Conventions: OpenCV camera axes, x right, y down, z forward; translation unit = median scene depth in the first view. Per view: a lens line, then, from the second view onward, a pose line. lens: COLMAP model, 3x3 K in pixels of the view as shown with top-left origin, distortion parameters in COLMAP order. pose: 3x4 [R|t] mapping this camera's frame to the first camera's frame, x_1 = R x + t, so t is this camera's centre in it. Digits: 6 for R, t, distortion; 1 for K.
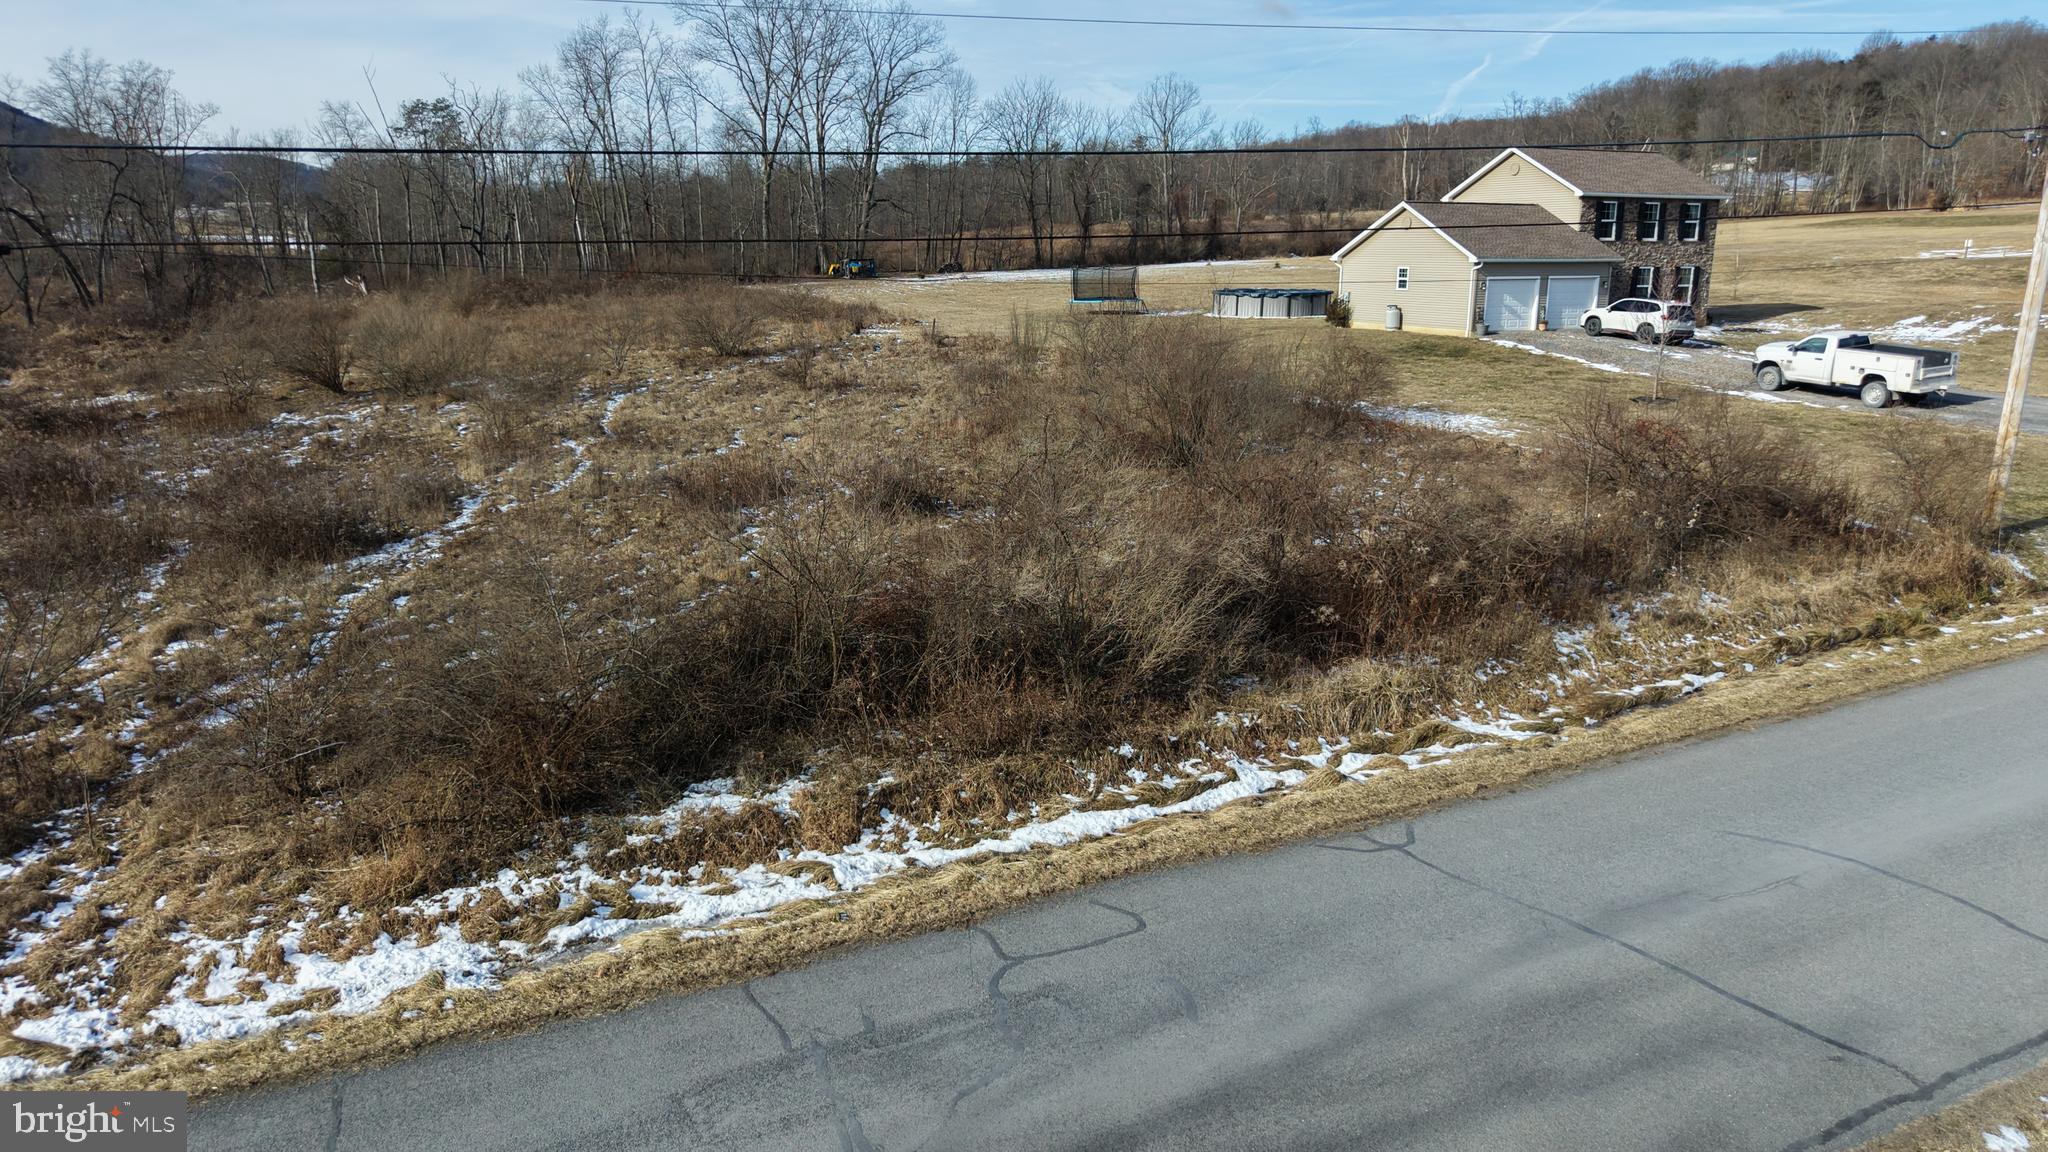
lens RADIAL K [[1339.8, 0, 1024.0], [0, 1339.8, 576.0], [0, 0, 1]] dist [0.000602, -0.007681]
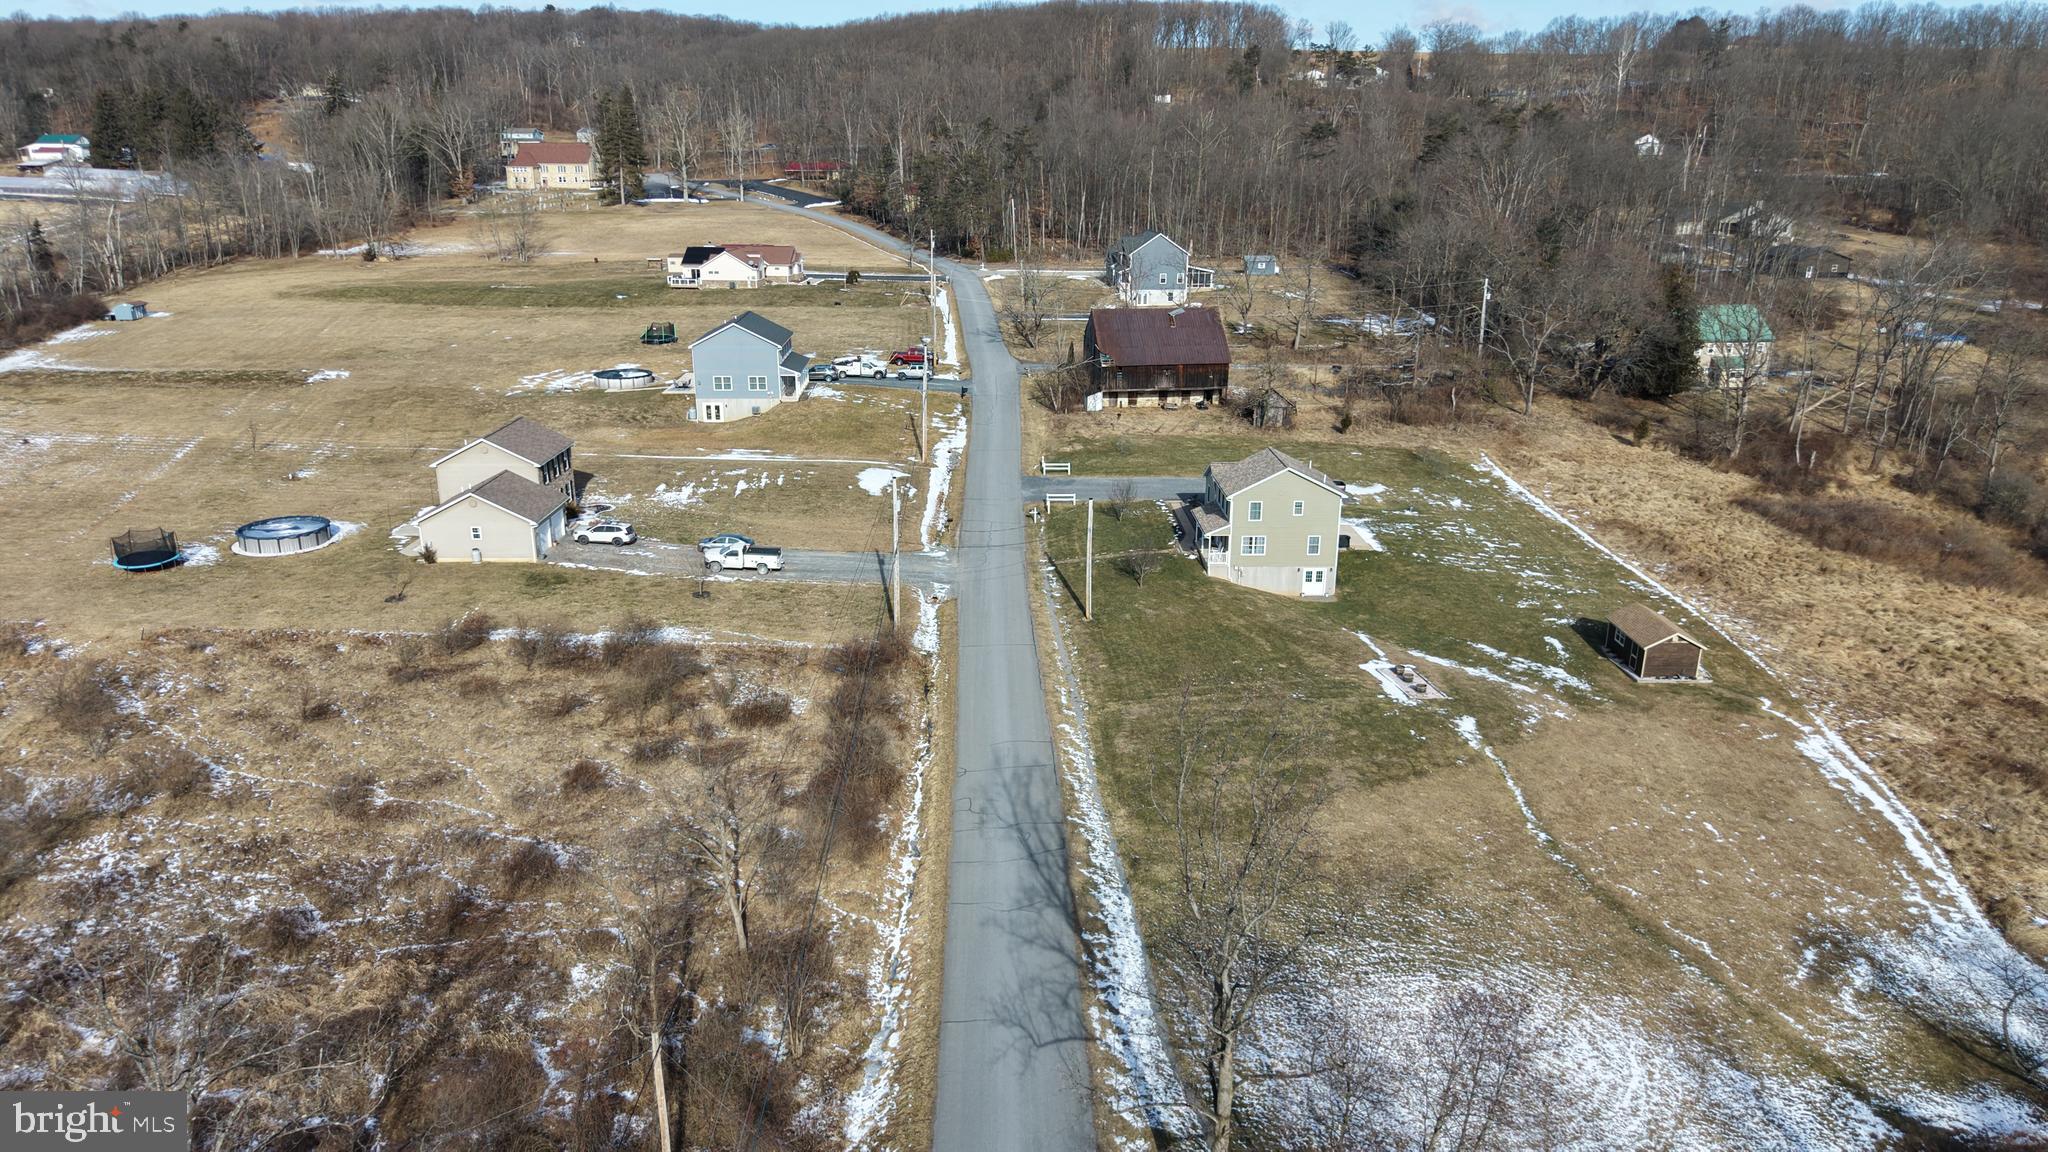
lens RADIAL K [[1339.8, 0, 1024.0], [0, 1339.8, 576.0], [0, 0, 1]] dist [0.000602, -0.007681]
pose [[0.403826, -0.278428, 0.871437, -1.065406], [0.215204, 0.954742, 0.205319, -0.413794], [-0.889164, 0.104623, 0.445468, -0.444854]]
